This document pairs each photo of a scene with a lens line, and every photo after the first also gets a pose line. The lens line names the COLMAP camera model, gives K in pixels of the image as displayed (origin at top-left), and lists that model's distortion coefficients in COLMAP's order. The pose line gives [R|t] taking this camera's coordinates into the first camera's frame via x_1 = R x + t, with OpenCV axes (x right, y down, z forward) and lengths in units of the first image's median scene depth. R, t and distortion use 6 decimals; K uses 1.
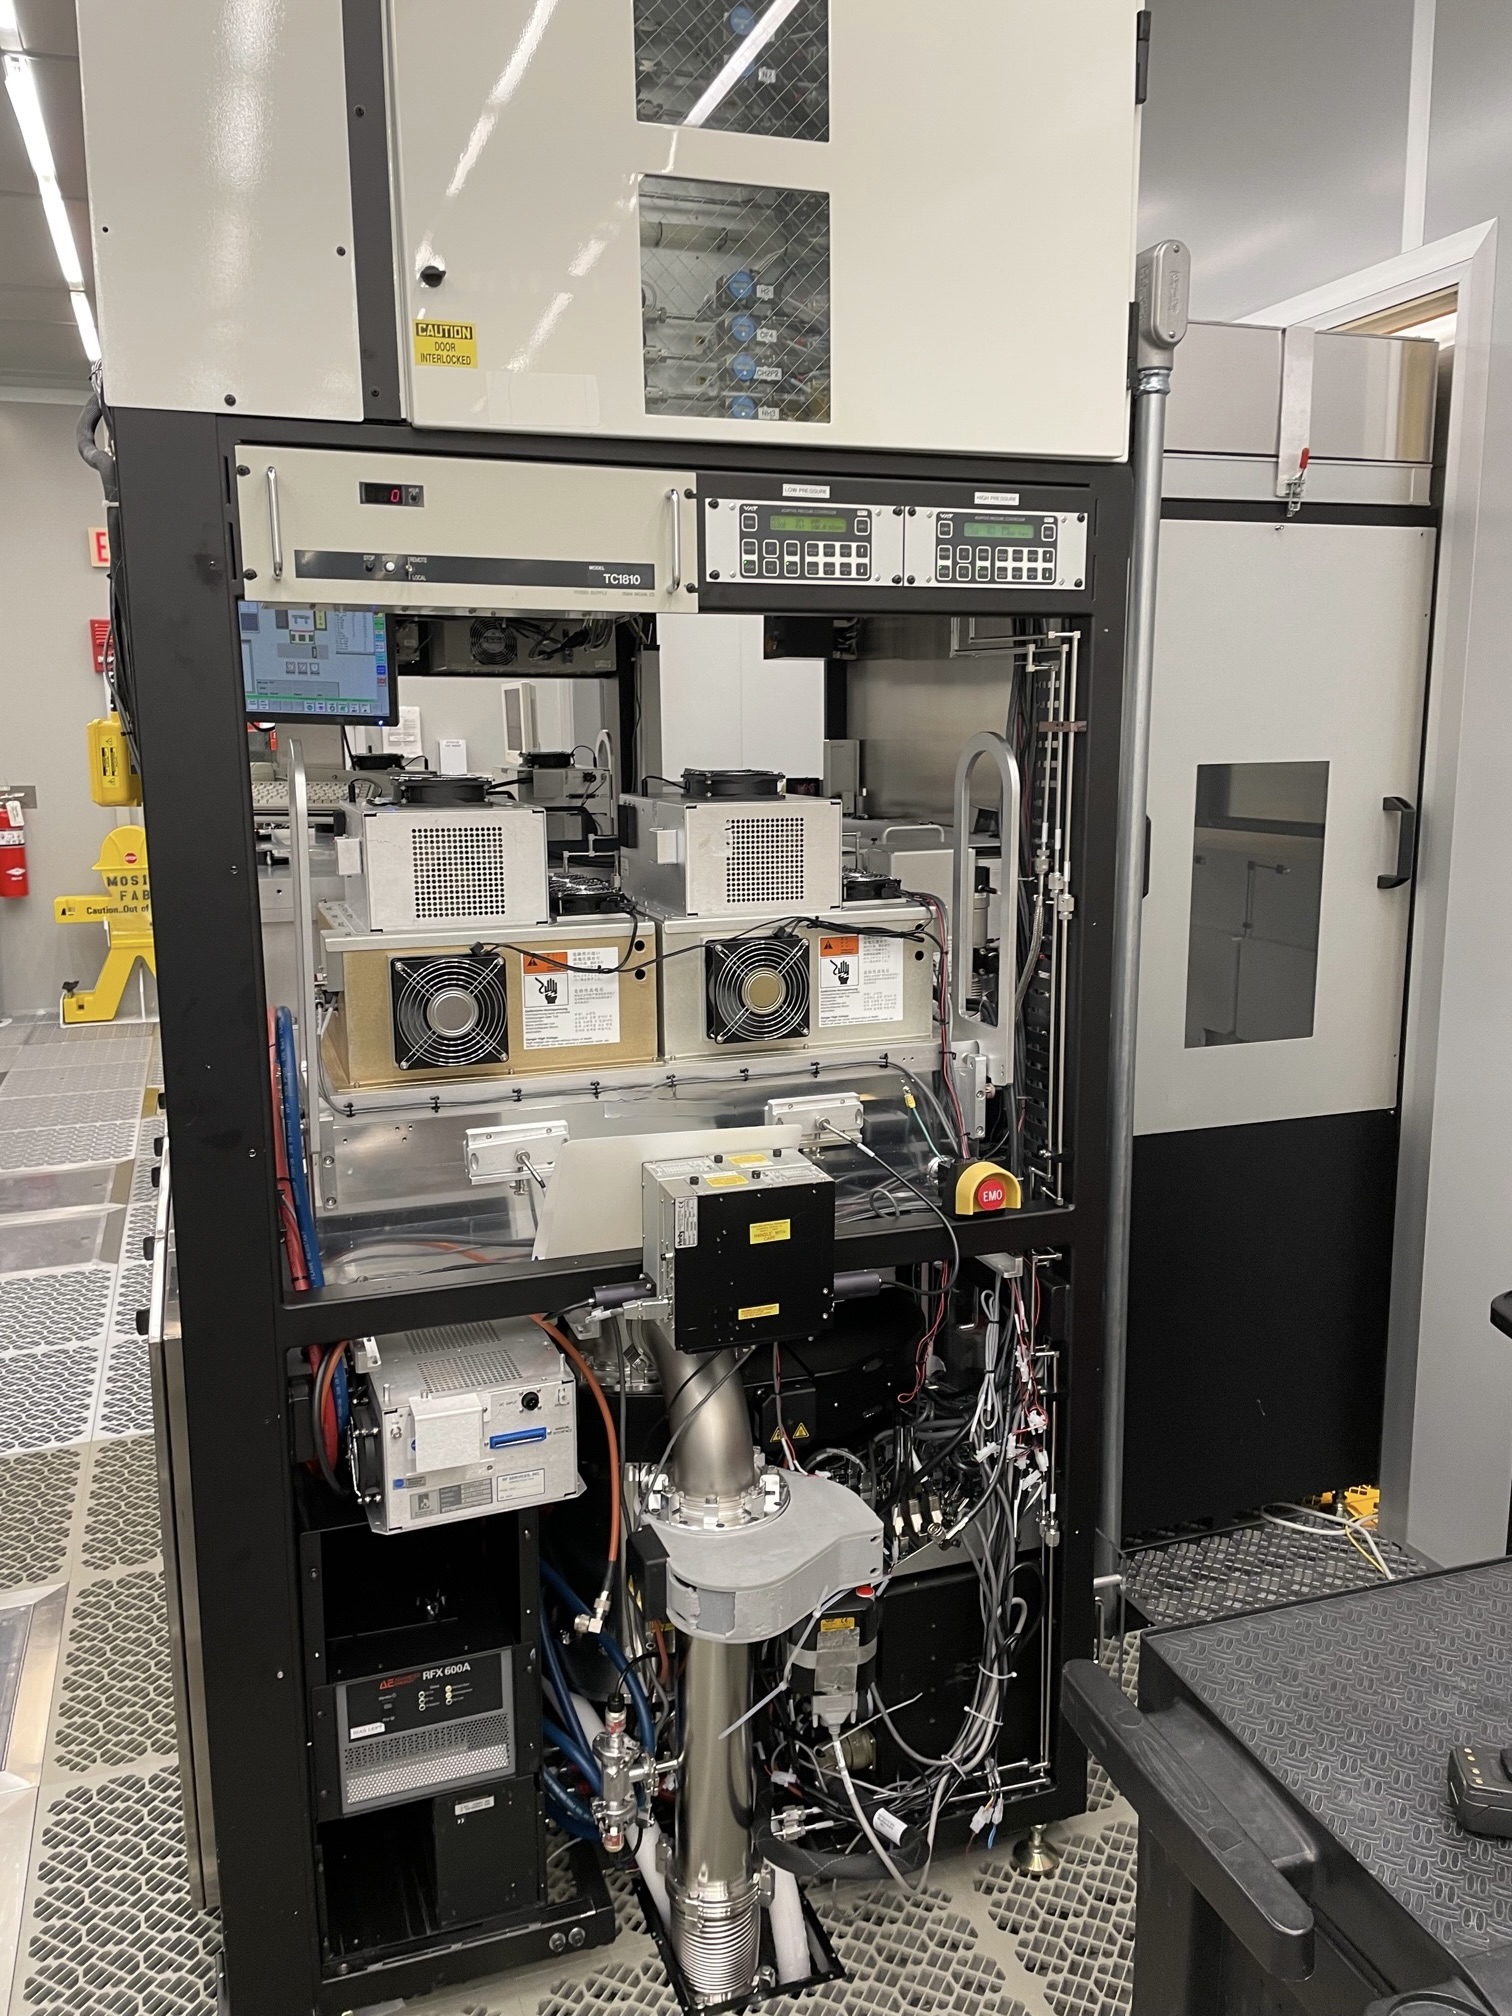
lens RADIAL K [[1554.3, 0, 756.0], [0, 1554.3, 1008.0], [0, 0, 1]] dist [0.090479, -0.128981]
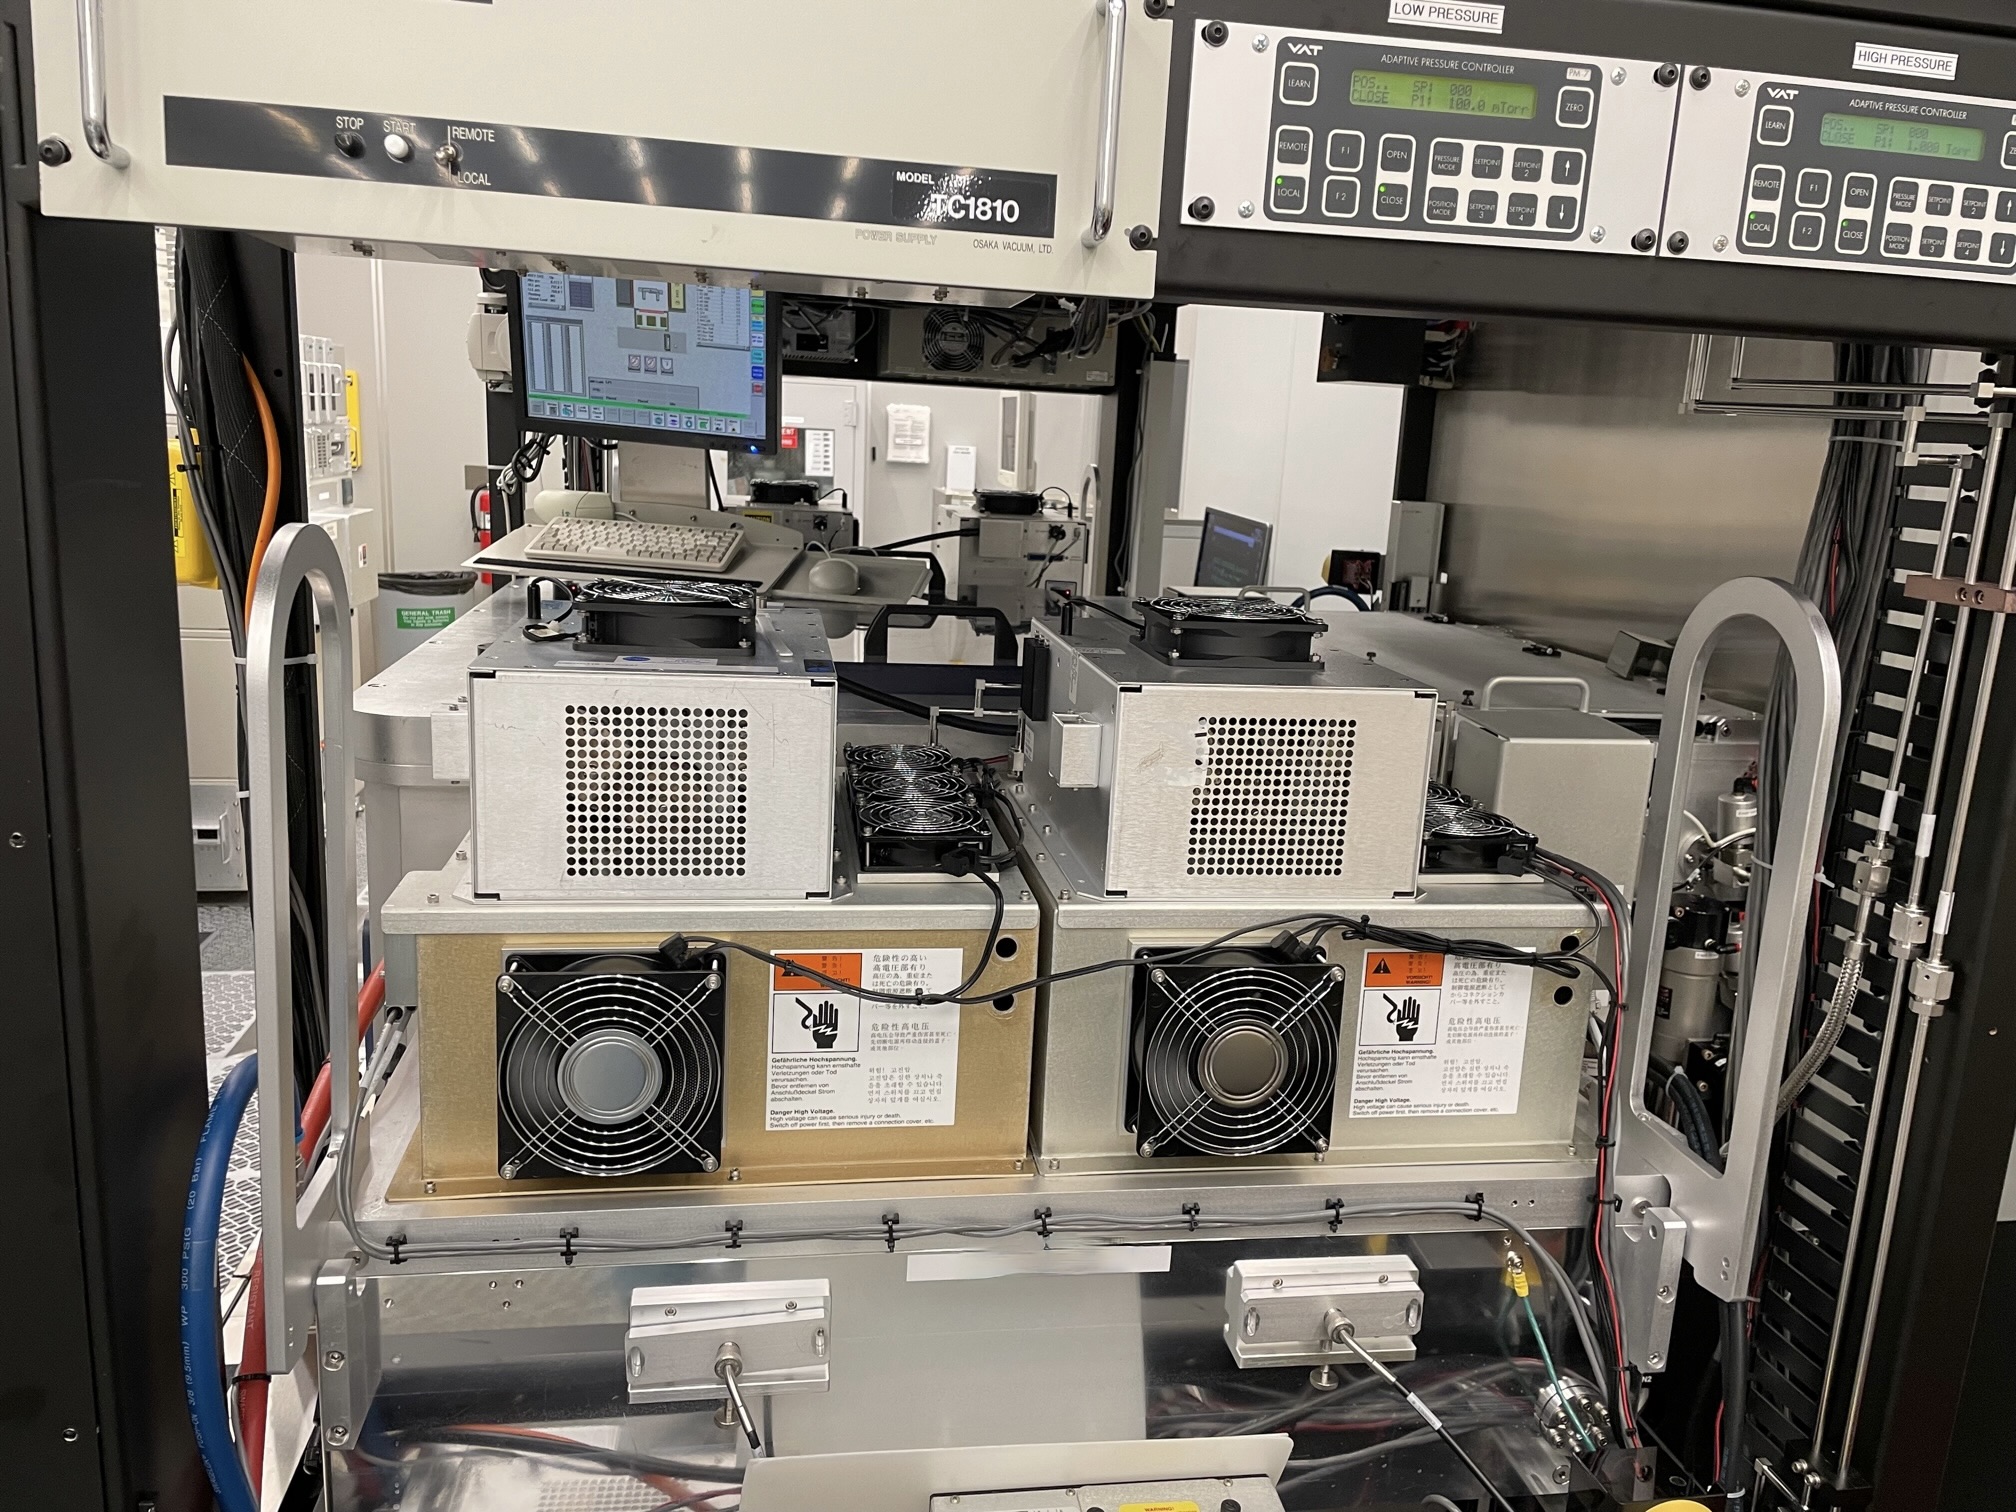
lens RADIAL K [[1554.3, 0, 1012.2], [0, 1554.3, 746.1], [0, 0, 1]] dist [0.090479, -0.128981]
pose [[0.981369, 0.094567, -0.167246, 0.006404], [-0.090868, 0.995421, 0.029652, -0.119288], [0.169284, -0.013902, 0.985469, 0.484928]]
